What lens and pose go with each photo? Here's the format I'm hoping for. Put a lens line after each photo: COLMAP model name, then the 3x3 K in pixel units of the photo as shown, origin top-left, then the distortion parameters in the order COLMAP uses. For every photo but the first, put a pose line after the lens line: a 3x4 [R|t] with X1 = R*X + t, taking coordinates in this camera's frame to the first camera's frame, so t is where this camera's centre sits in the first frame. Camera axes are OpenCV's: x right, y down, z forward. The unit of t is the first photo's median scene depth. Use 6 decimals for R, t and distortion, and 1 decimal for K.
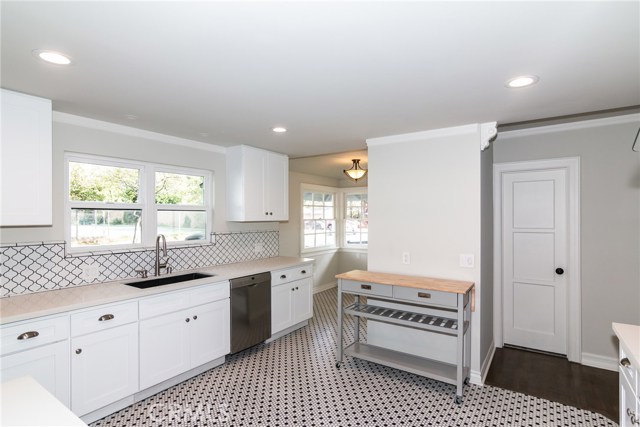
lens RADIAL K [[321.9, 0, 321.3], [0, 321.9, 212.2], [0, 0, 1]] dist [-0.004730, -0.000434]
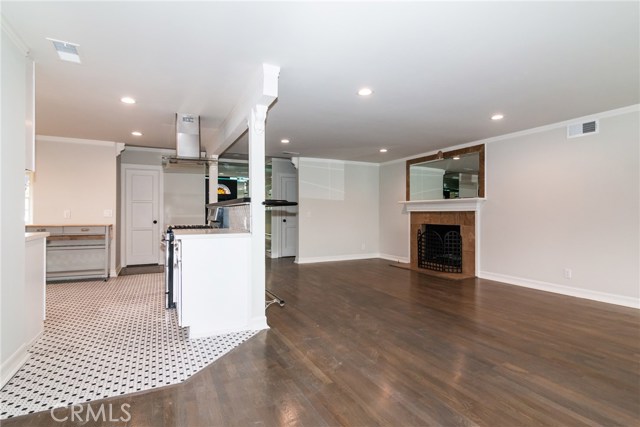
lens RADIAL K [[321.9, 0, 321.3], [0, 321.9, 212.2], [0, 0, 1]] dist [-0.004730, -0.000434]
pose [[0.466321, -0.000860, 0.884615, -0.631083], [0.001337, 0.999999, 0.000268, 0.146786], [-0.884615, 0.001058, 0.466321, -0.983584]]
